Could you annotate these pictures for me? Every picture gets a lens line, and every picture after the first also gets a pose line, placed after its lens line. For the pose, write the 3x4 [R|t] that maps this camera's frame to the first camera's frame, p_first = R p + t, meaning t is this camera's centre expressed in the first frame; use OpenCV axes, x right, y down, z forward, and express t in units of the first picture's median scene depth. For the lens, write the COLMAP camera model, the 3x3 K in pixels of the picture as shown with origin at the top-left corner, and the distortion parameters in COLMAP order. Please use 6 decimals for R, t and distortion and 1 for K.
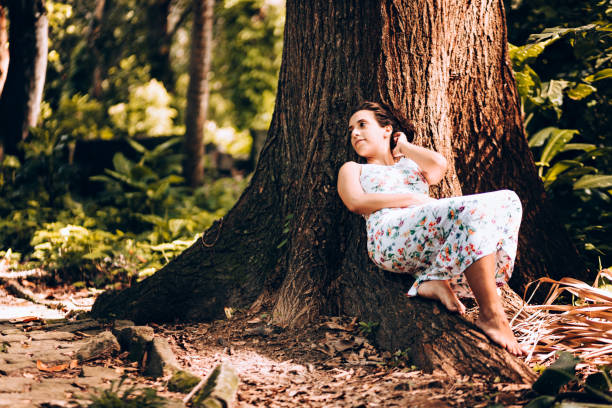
lens RADIAL K [[1468.1, 0, 306.0], [0, 1468.1, 204.0], [0, 0, 1]] dist [0.029751, -0.270433]
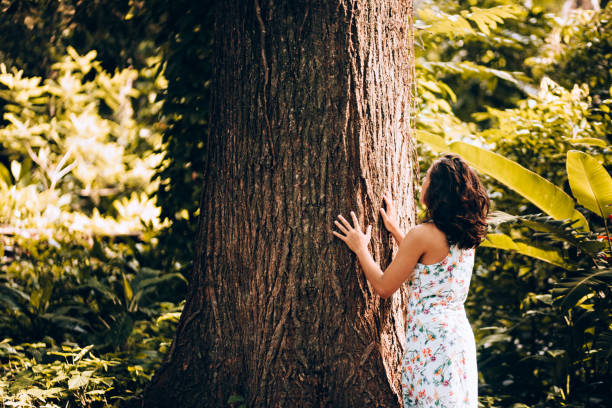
lens RADIAL K [[1468.1, 0, 306.0], [0, 1468.1, 204.0], [0, 0, 1]] dist [0.029751, -0.270433]
pose [[0.909123, 0.030037, 0.415444, -0.393077], [-0.018052, 0.999301, -0.032745, -0.093431], [-0.416137, 0.022270, 0.909029, 0.091249]]
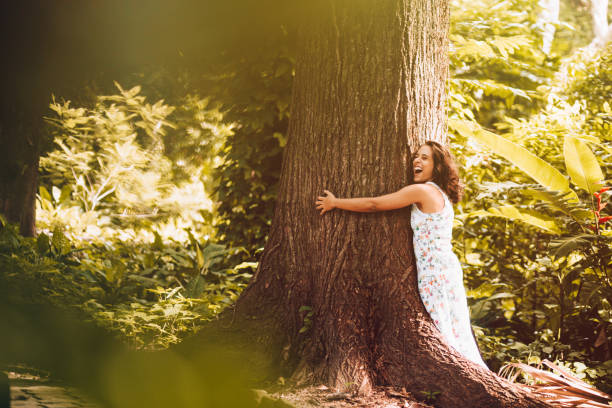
lens RADIAL K [[1468.1, 0, 306.0], [0, 1468.1, 204.0], [0, 0, 1]] dist [0.029751, -0.270433]
pose [[0.910978, 0.084196, 0.403770, -0.564492], [-0.061752, 0.995751, -0.068316, 0.005482], [-0.407806, 0.037301, 0.912306, -0.198798]]
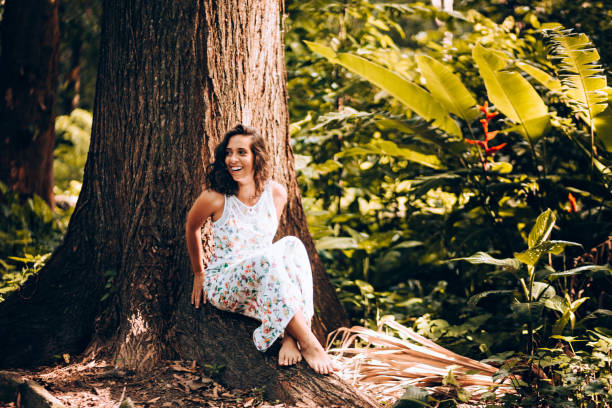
lens RADIAL K [[1468.1, 0, 306.0], [0, 1468.1, 204.0], [0, 0, 1]] dist [0.029751, -0.270433]
pose [[0.953912, 0.020879, 0.299358, -0.214425], [-0.011216, 0.999360, -0.033961, -0.008063], [-0.299876, 0.029038, 0.953536, -0.131735]]
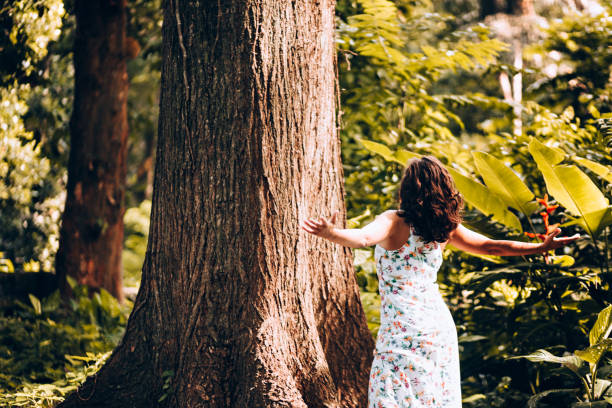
lens RADIAL K [[1468.1, 0, 306.0], [0, 1468.1, 204.0], [0, 0, 1]] dist [0.029751, -0.270433]
pose [[0.968085, 0.023217, 0.249544, -0.199390], [-0.000209, 0.995774, -0.091832, -0.018055], [-0.250621, 0.088849, 0.963999, -0.129336]]
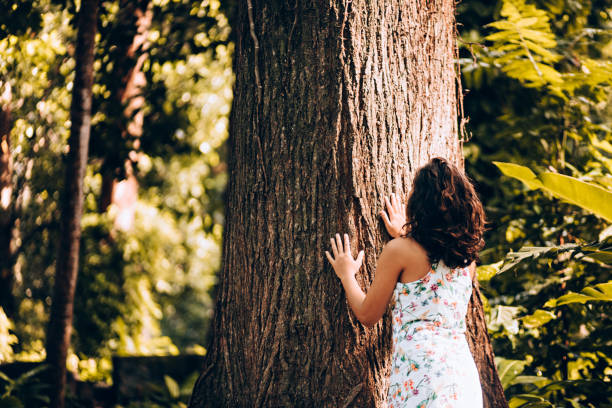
lens RADIAL K [[1468.1, 0, 306.0], [0, 1468.1, 204.0], [0, 0, 1]] dist [0.029751, -0.270433]
pose [[0.993202, 0.021908, 0.114323, -0.074064], [-0.003947, 0.987903, -0.155025, -0.005638], [-0.116336, 0.153520, 0.981273, 0.131154]]
